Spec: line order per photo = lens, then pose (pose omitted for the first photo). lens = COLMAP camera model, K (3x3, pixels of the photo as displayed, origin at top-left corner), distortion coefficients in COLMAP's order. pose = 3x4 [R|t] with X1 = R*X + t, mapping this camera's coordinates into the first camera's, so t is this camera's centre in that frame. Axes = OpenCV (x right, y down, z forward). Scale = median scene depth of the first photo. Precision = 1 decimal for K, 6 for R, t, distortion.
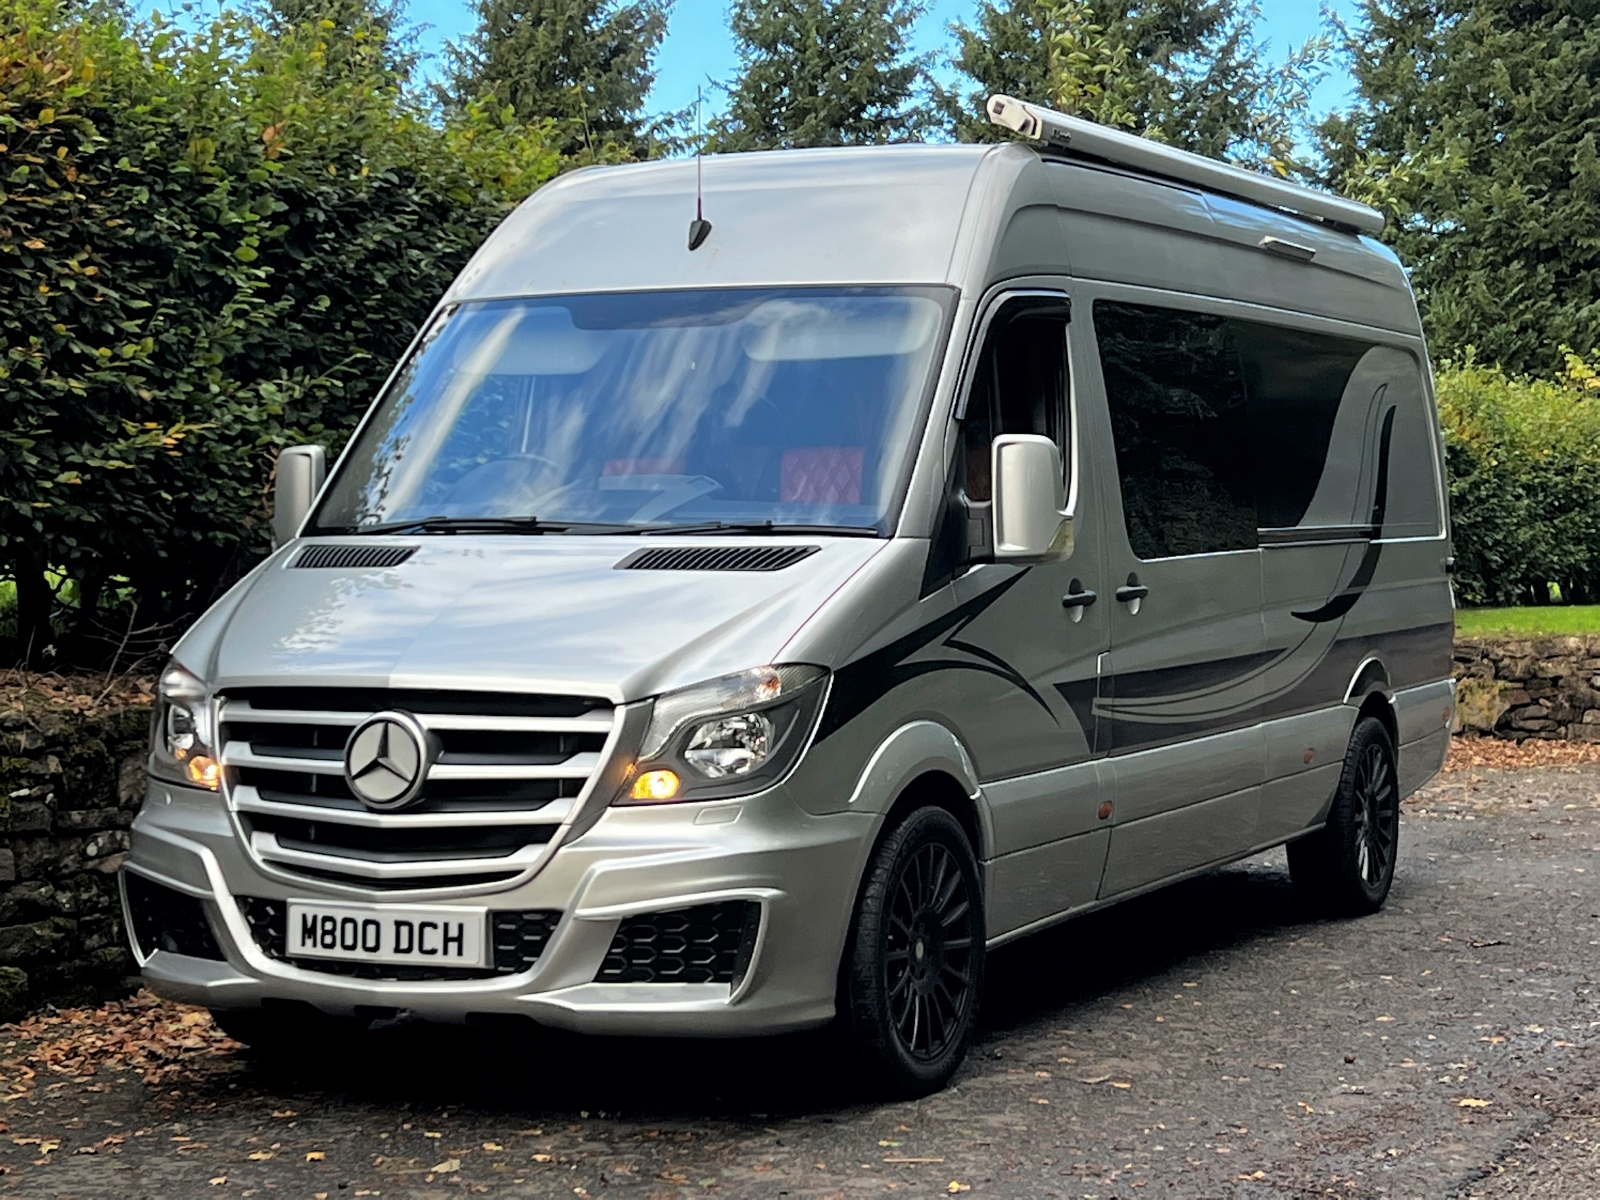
lens RADIAL K [[3325.0, 0, 800.8], [0, 3325.0, 603.6], [0, 0, 1]] dist [0.154758, 0.000000]
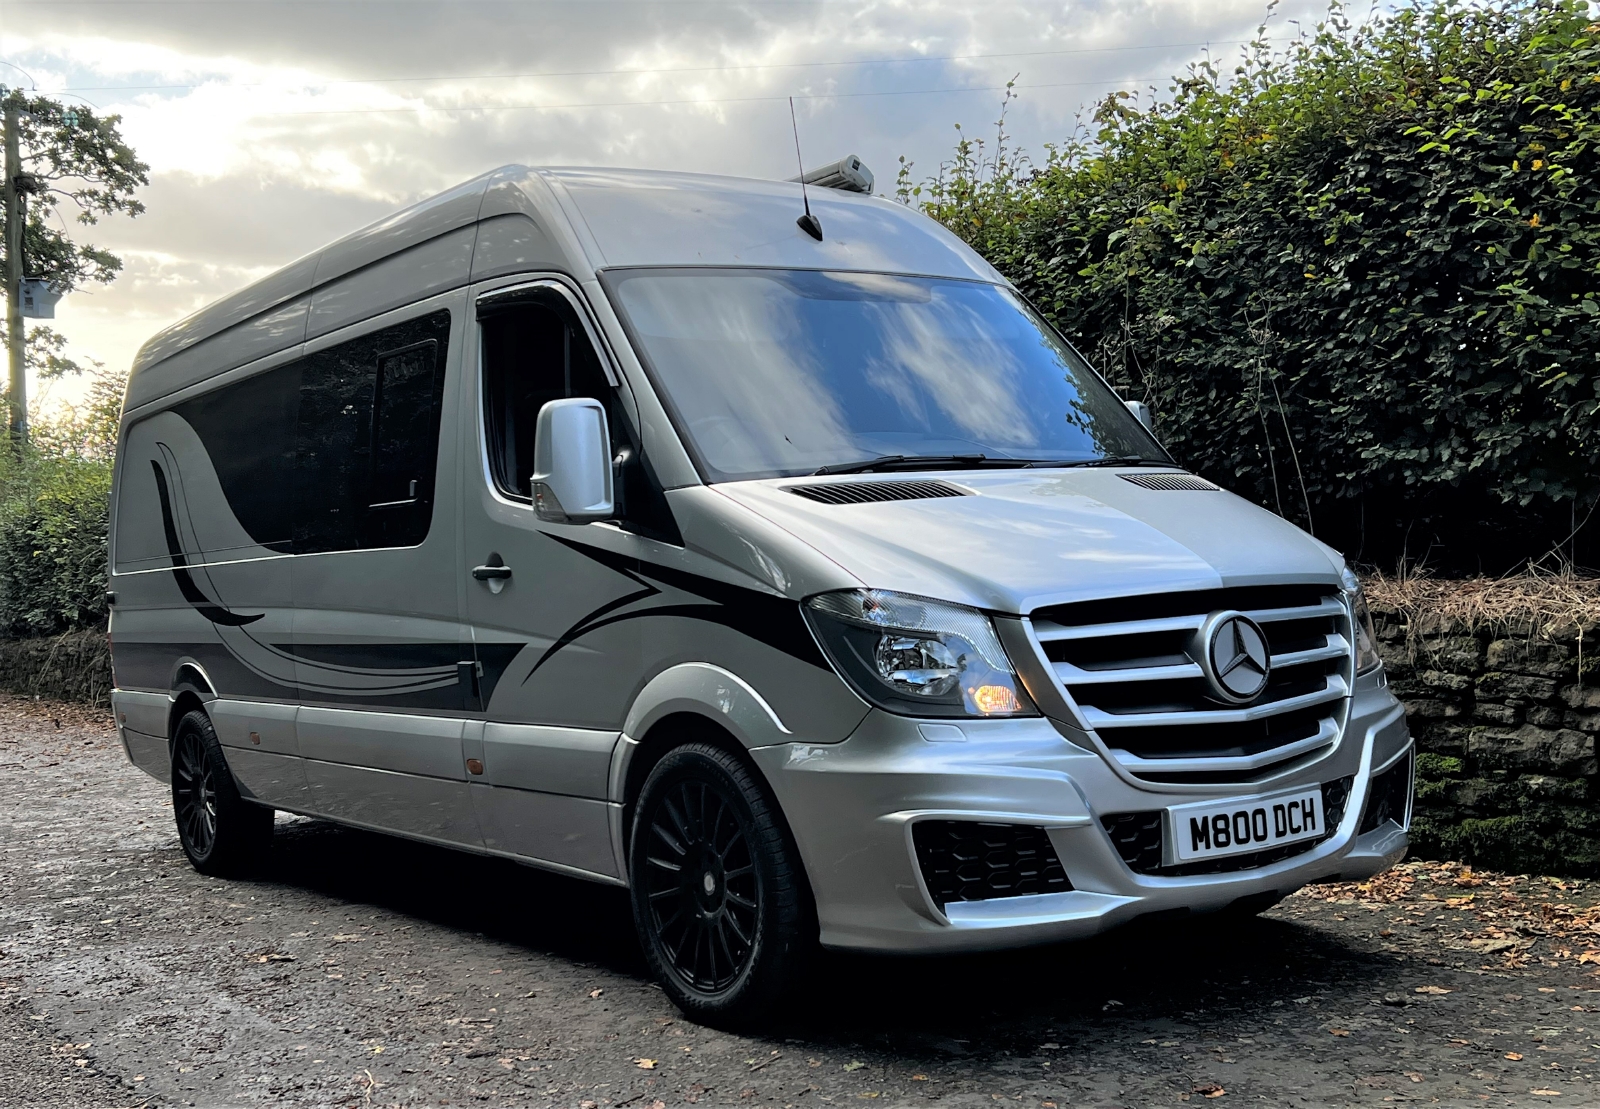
lens RADIAL K [[1877.2, 0, 801.1], [0, 1877.2, 569.6], [0, 0, 1]] dist [0.040406, 0.000000]
pose [[0.512656, -0.027466, 0.858155, -0.699578], [0.080668, 0.996608, -0.016293, 0.018514], [-0.854796, 0.077578, 0.513133, 0.814385]]
